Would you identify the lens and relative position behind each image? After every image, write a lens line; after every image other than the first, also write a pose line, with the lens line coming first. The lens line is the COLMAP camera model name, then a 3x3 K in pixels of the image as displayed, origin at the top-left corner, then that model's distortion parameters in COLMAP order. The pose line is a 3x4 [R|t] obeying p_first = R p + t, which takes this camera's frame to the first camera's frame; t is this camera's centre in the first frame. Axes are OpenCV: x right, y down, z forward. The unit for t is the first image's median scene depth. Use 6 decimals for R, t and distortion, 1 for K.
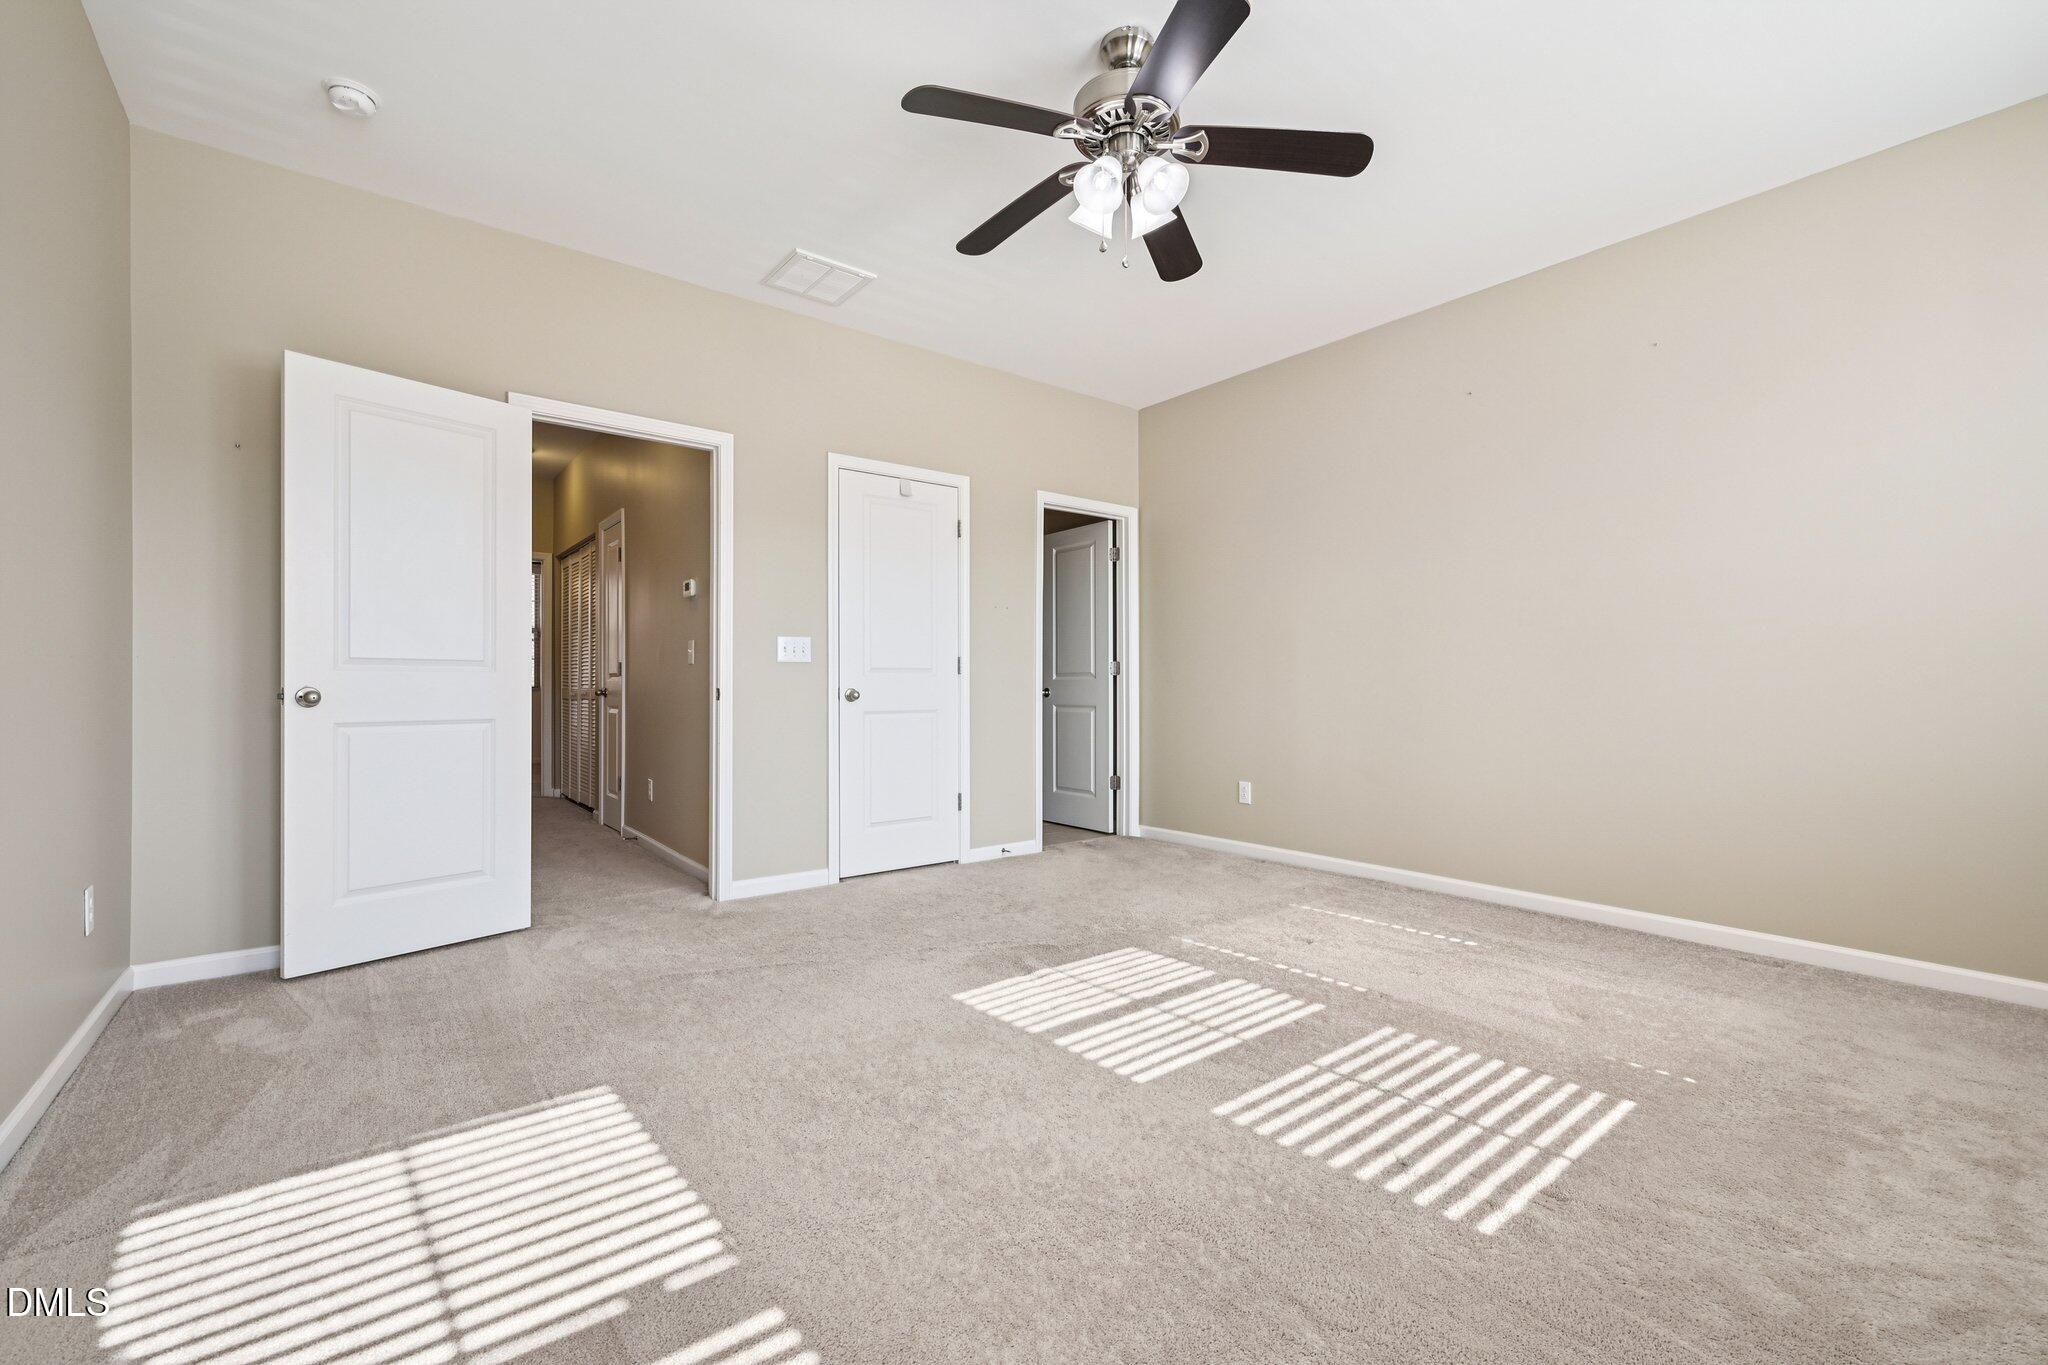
lens RADIAL K [[857.8, 0, 1027.3], [0, 857.8, 683.9], [0, 0, 1]] dist [-0.001817, 0.000453]
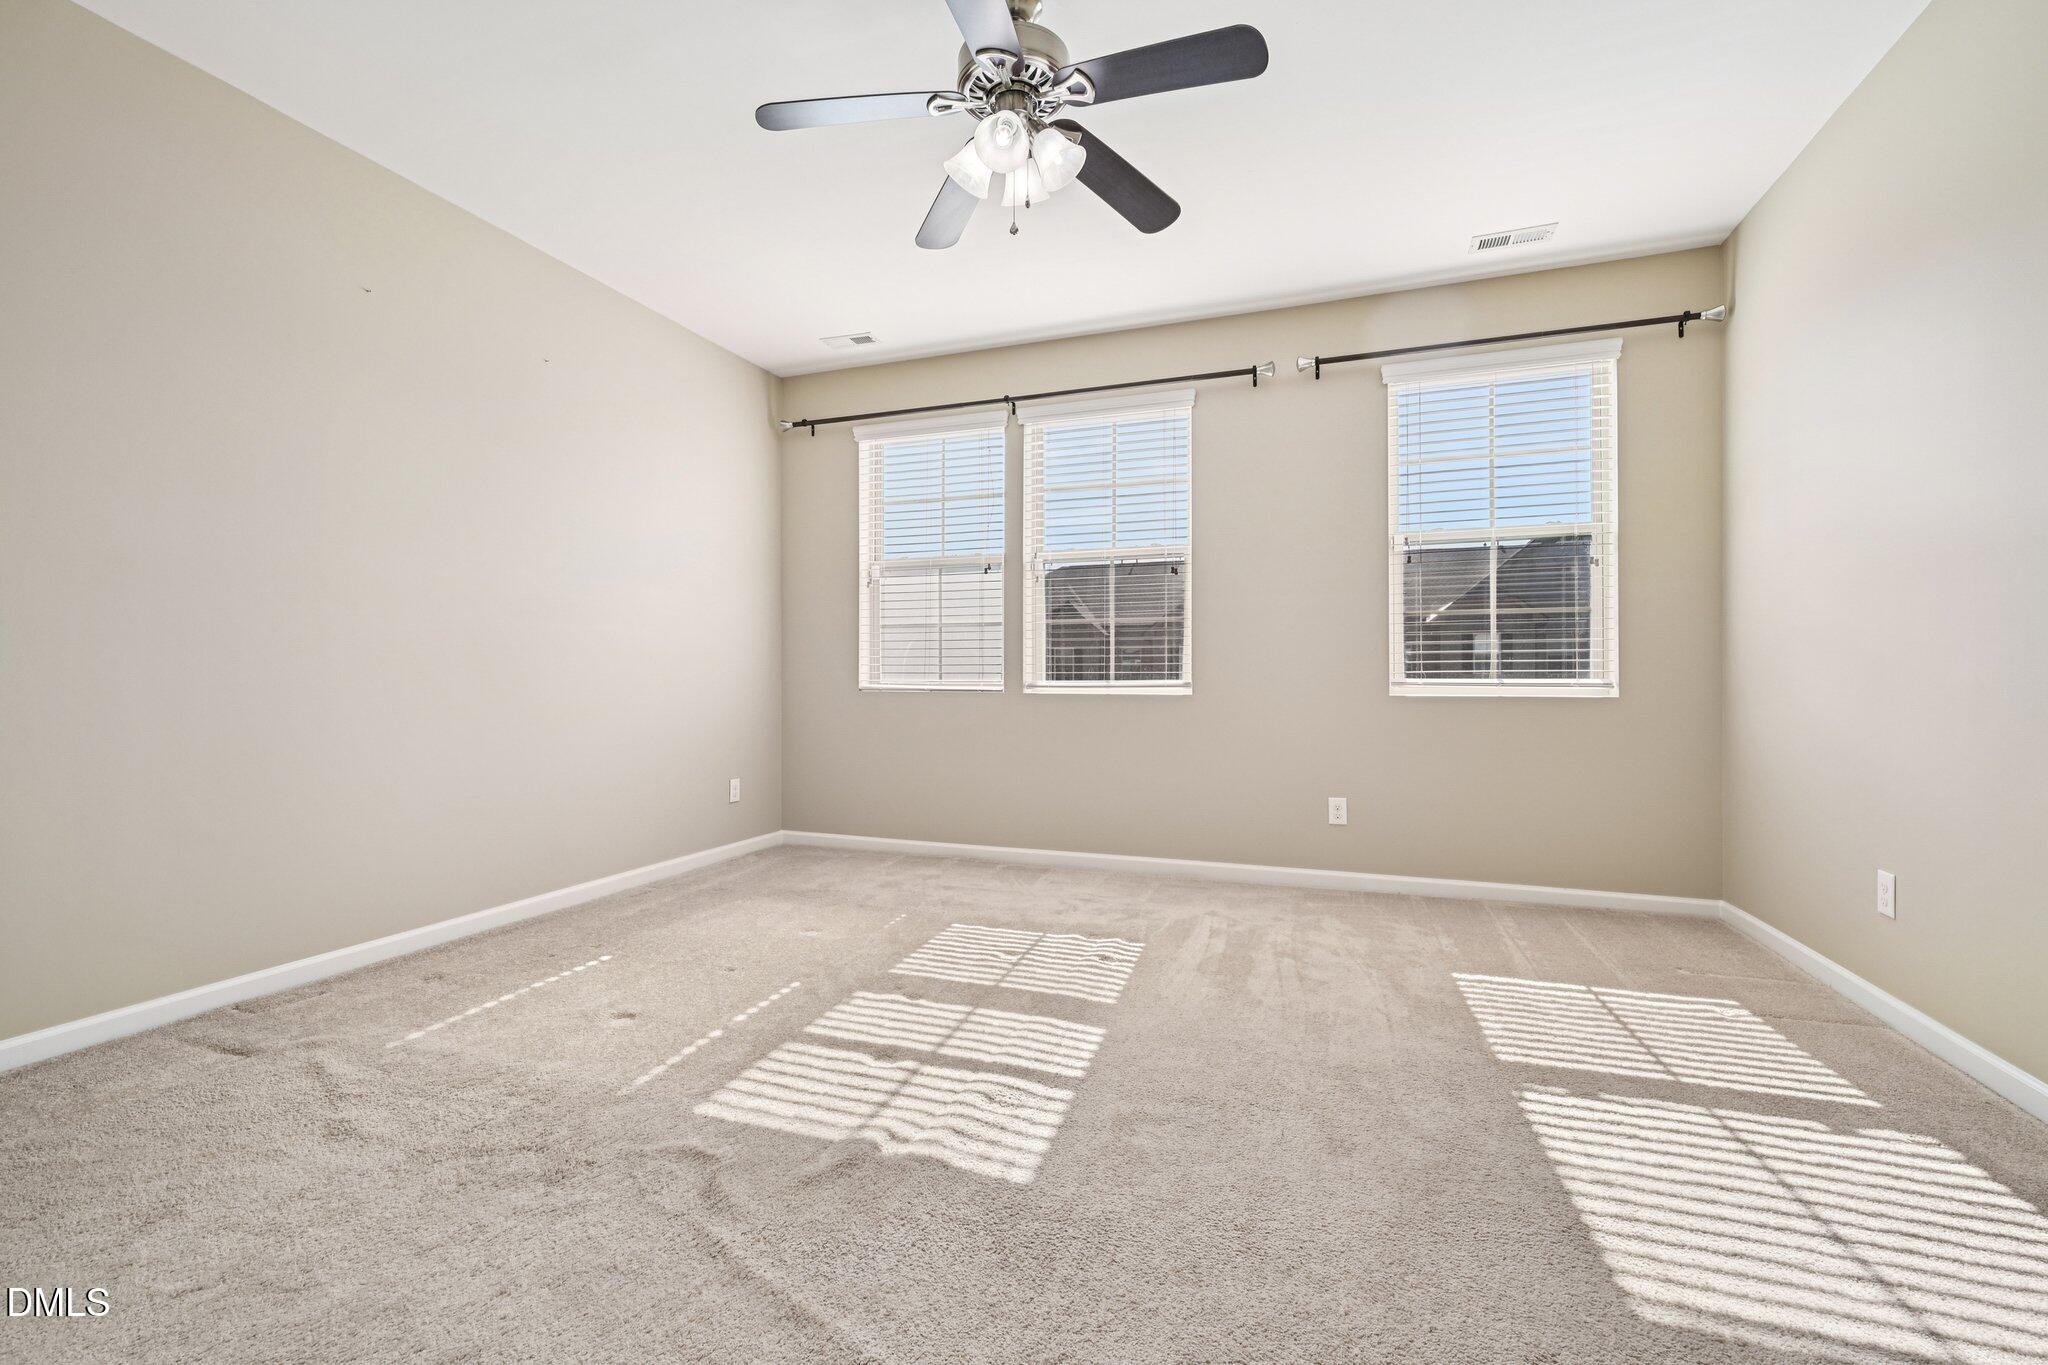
lens RADIAL K [[857.8, 0, 1022.7], [0, 857.8, 681.4], [0, 0, 1]] dist [-0.001817, 0.000453]
pose [[-0.529045, 0.003998, 0.848584, -0.526097], [-0.002309, 0.999978, -0.006151, 0.009307], [-0.848590, -0.005213, -0.529025, 1.153632]]
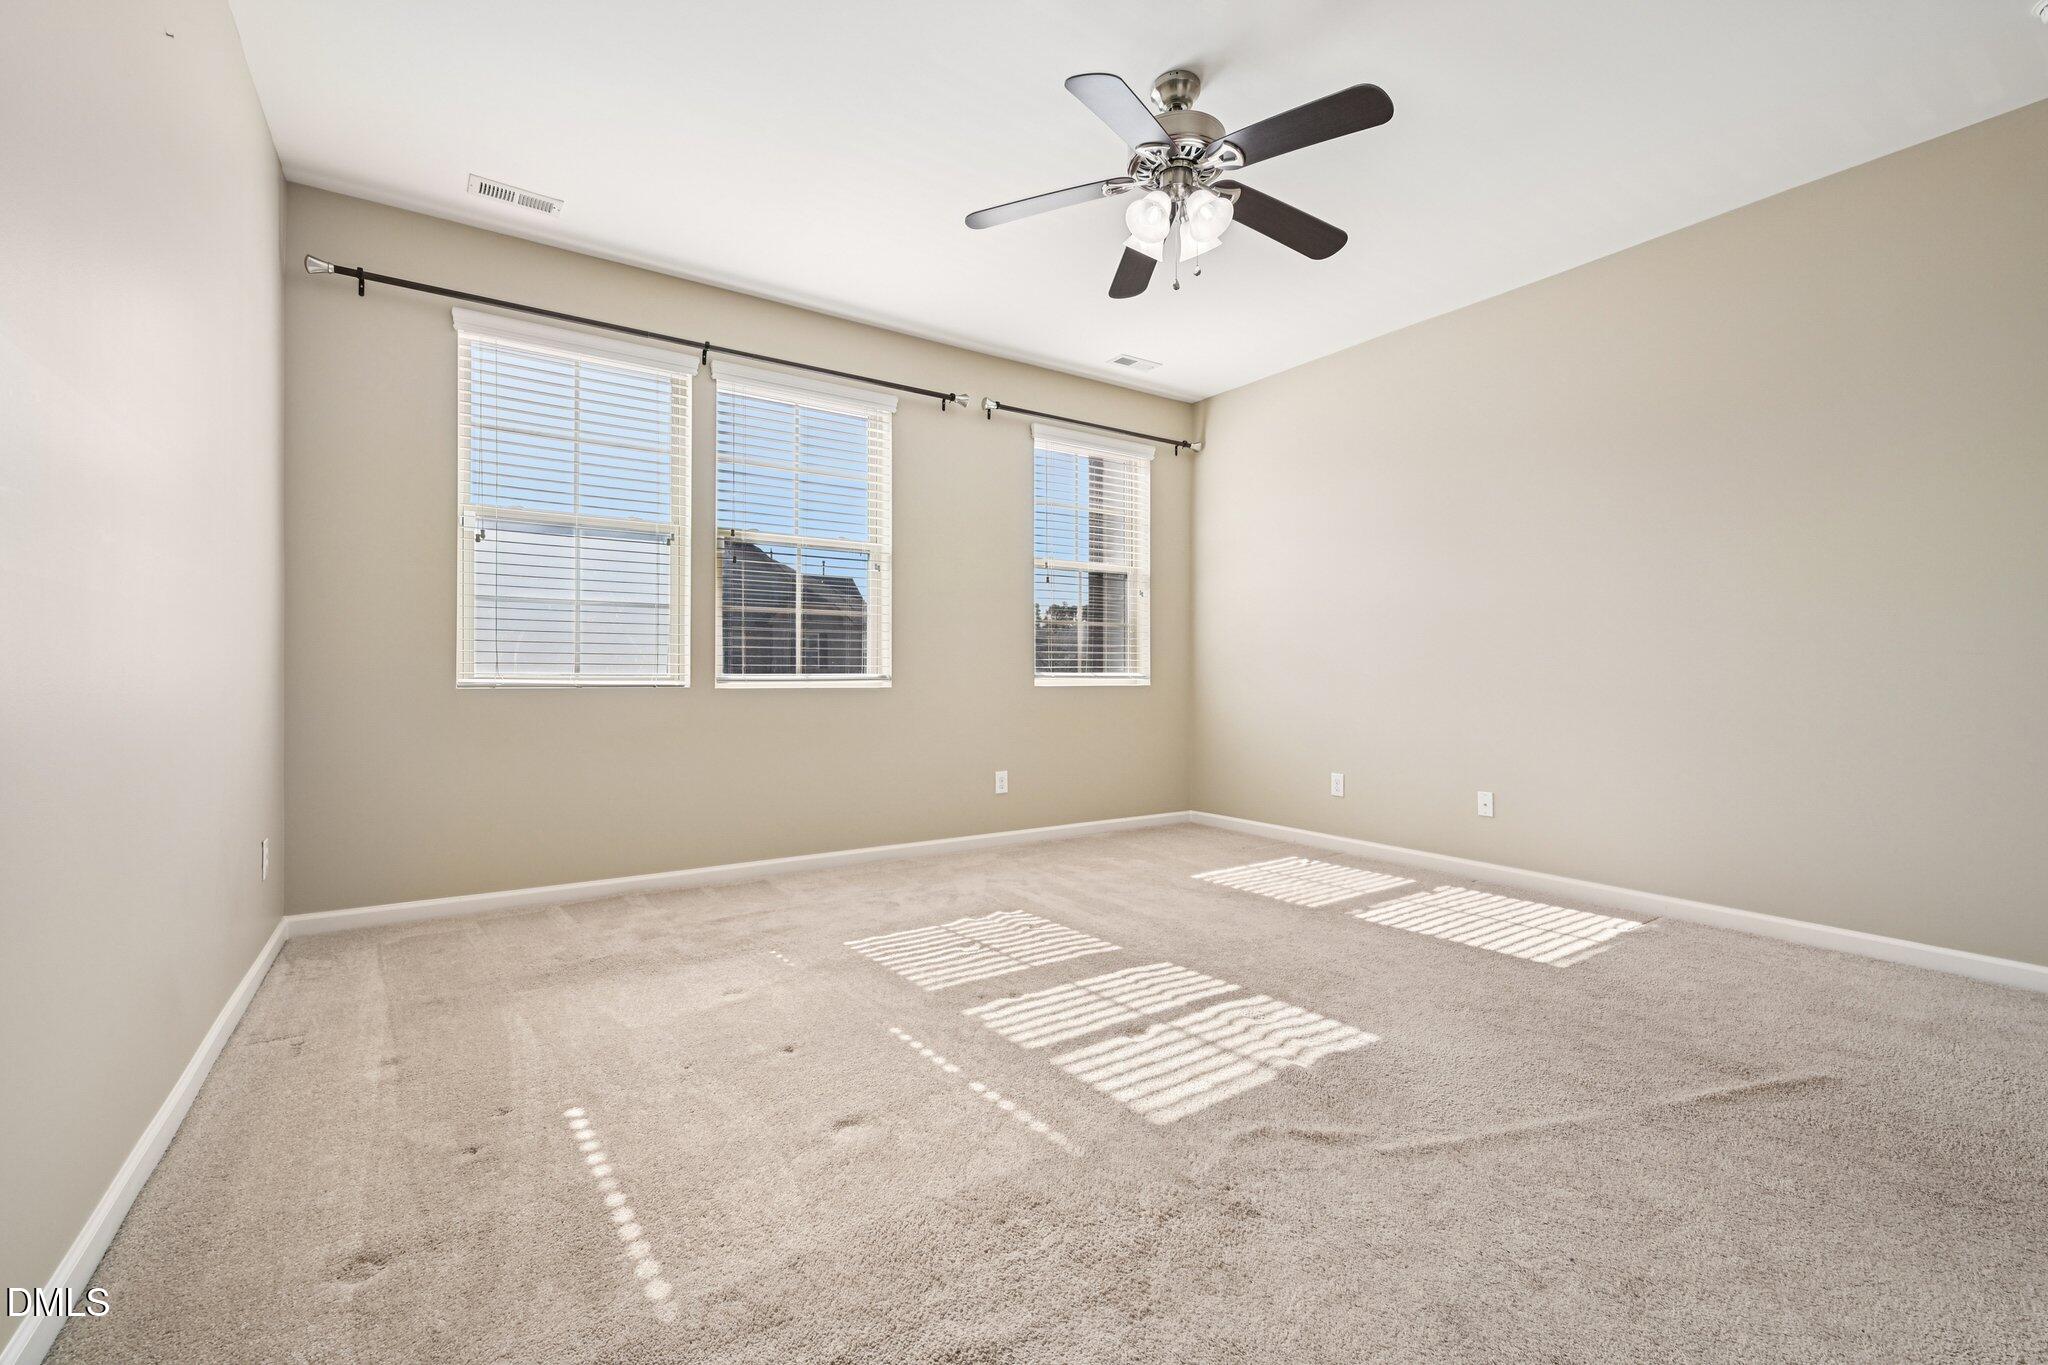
lens RADIAL K [[857.8, 0, 1024.0], [0, 857.8, 680.1], [0, 0, 1]] dist [-0.001817, 0.000453]
pose [[-0.997404, 0.003426, 0.071925, 0.175400], [0.003565, 0.999992, 0.001796, 0.007494], [-0.071918, 0.002048, -0.997408, 1.623657]]
